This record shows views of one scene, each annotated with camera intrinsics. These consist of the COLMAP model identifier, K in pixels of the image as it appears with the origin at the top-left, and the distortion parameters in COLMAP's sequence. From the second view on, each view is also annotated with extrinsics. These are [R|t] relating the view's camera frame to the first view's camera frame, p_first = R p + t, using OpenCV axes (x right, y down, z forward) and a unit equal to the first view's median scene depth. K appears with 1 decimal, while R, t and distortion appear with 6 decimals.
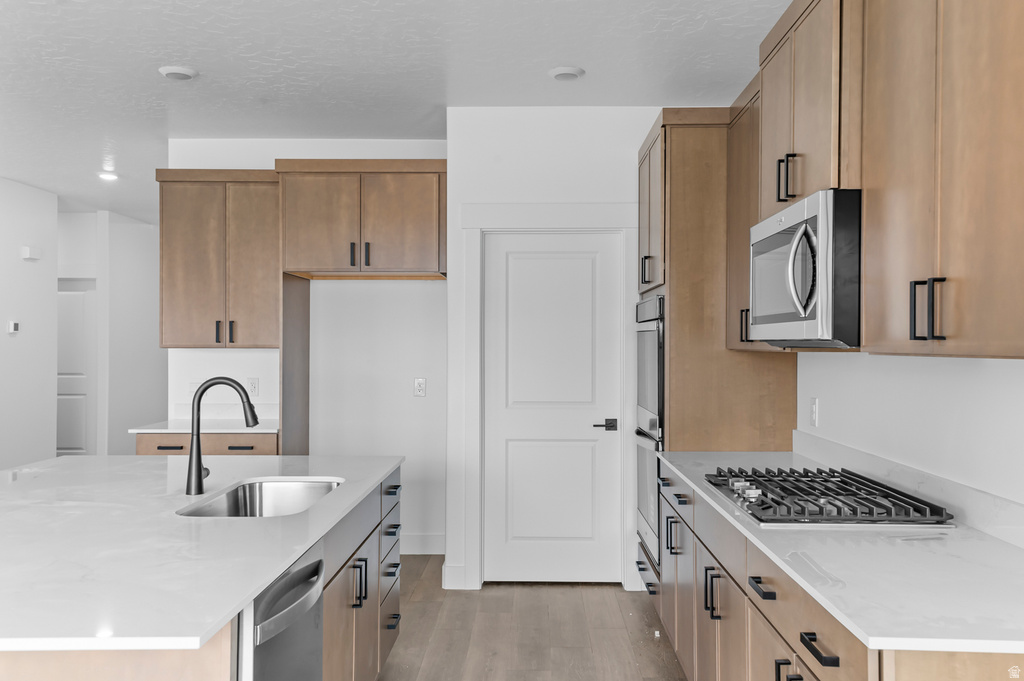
lens RADIAL K [[872.0, 0, 512.4], [0, 872.0, 348.4], [0, 0, 1]] dist [0.051099, 0.001504]
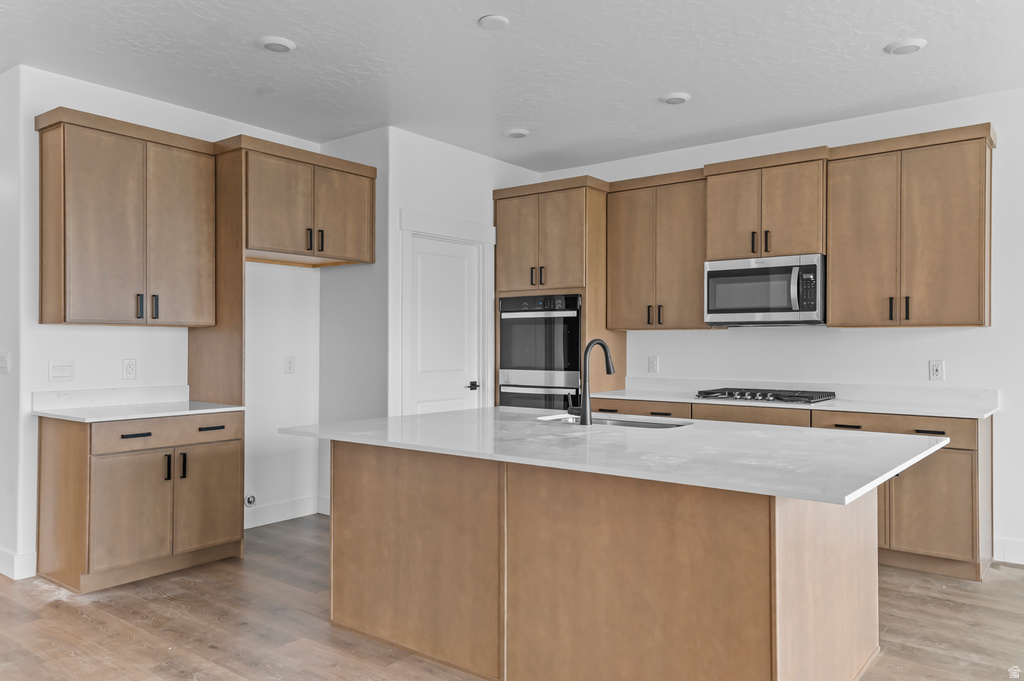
lens RADIAL K [[757.3, 0, 512.6], [0, 757.3, 341.0], [0, 0, 1]] dist [0.043465, 0.003162]
pose [[0.593645, -0.001676, 0.804726, -0.784066], [-0.007432, 0.999944, 0.007565, 0.008105], [-0.804693, -0.010472, 0.593599, 0.241859]]
